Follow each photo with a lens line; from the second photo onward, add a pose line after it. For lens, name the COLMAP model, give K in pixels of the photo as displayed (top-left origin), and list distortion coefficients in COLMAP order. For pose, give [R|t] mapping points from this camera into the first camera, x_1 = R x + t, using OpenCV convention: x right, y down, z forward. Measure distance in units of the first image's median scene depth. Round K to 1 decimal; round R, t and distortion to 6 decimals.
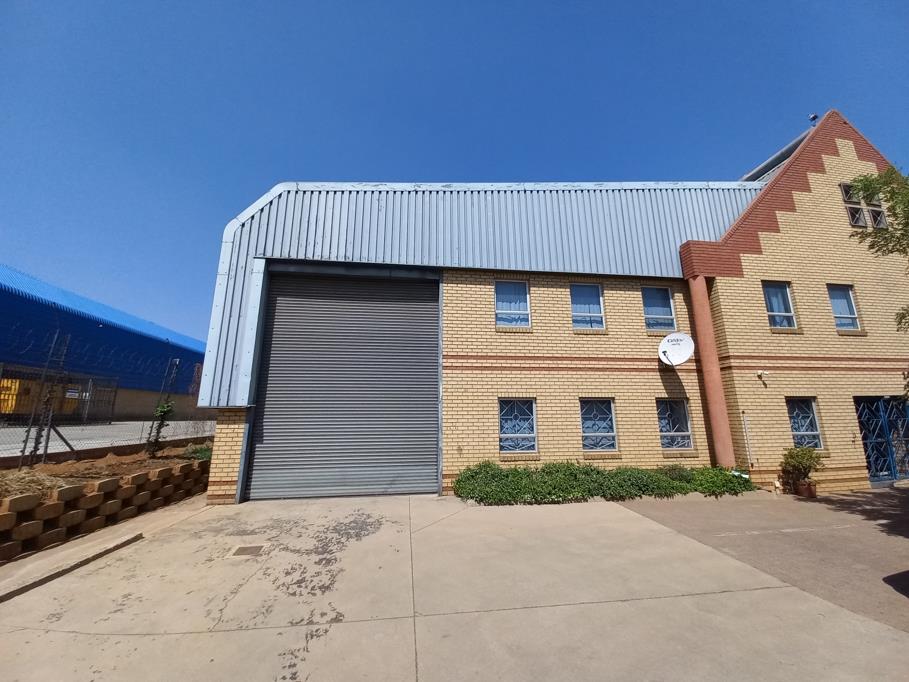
lens RADIAL K [[470.3, 0, 454.7], [0, 470.3, 336.0], [0, 0, 1]] dist [0.000492, 0.000286]
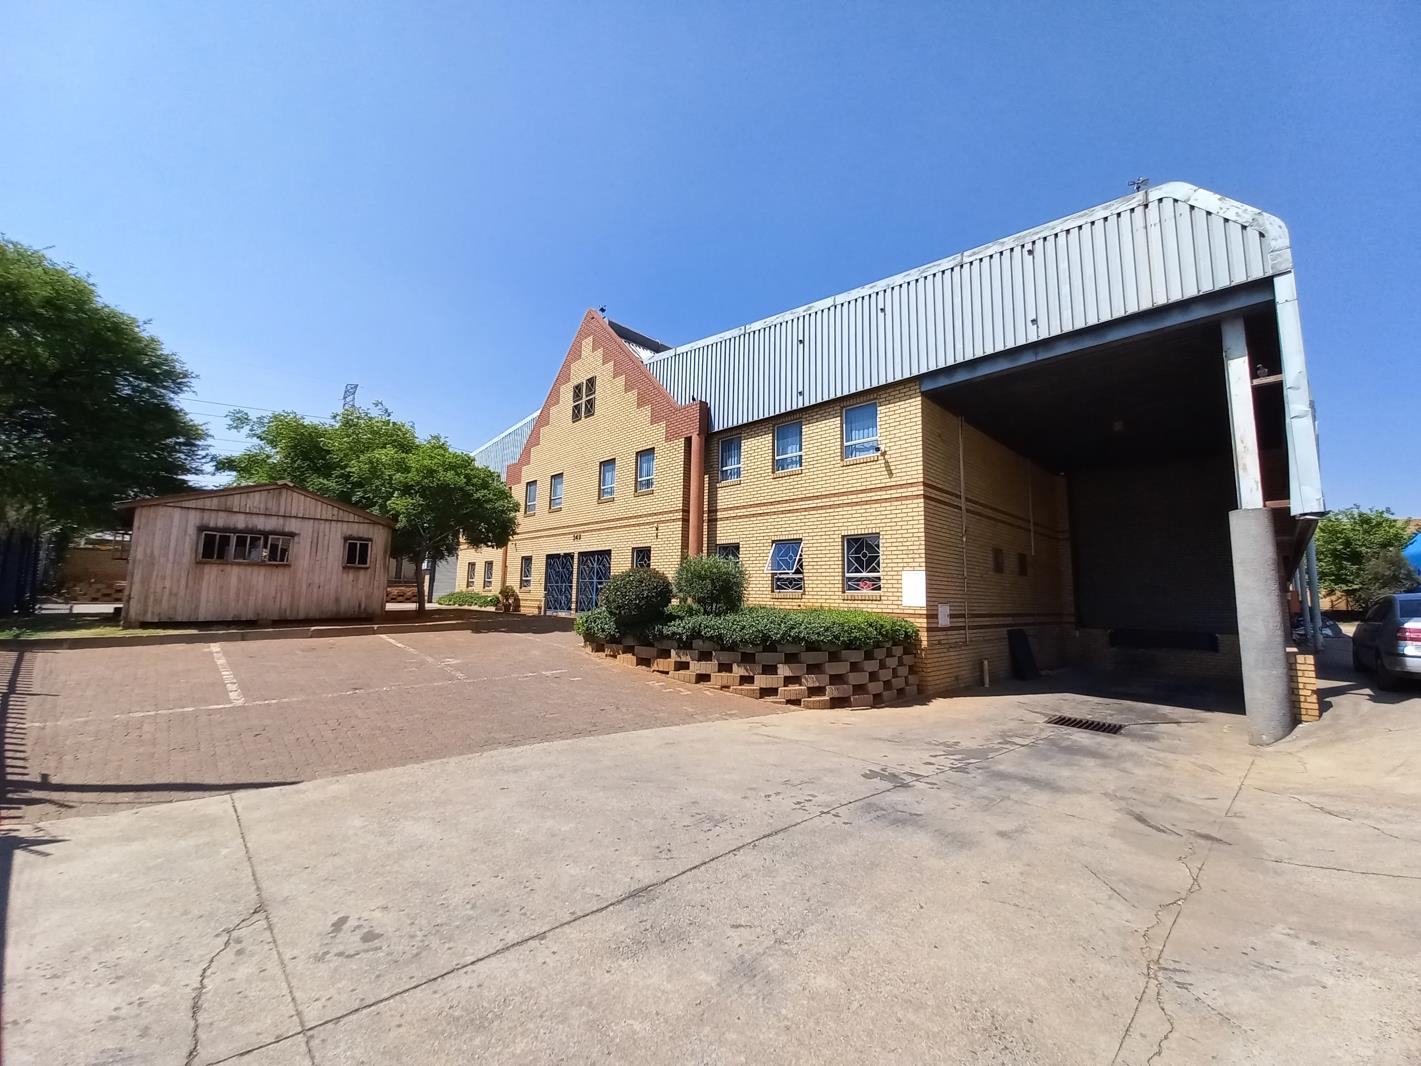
lens RADIAL K [[565.1, 0, 710.7], [0, 565.1, 528.6], [0, 0, 1]] dist [0.000619, 0.000010]
pose [[0.586621, -0.066855, -0.807098, 0.992707], [0.172797, 0.983970, 0.044088, 0.022199], [0.791212, -0.165327, 0.588770, 0.139623]]
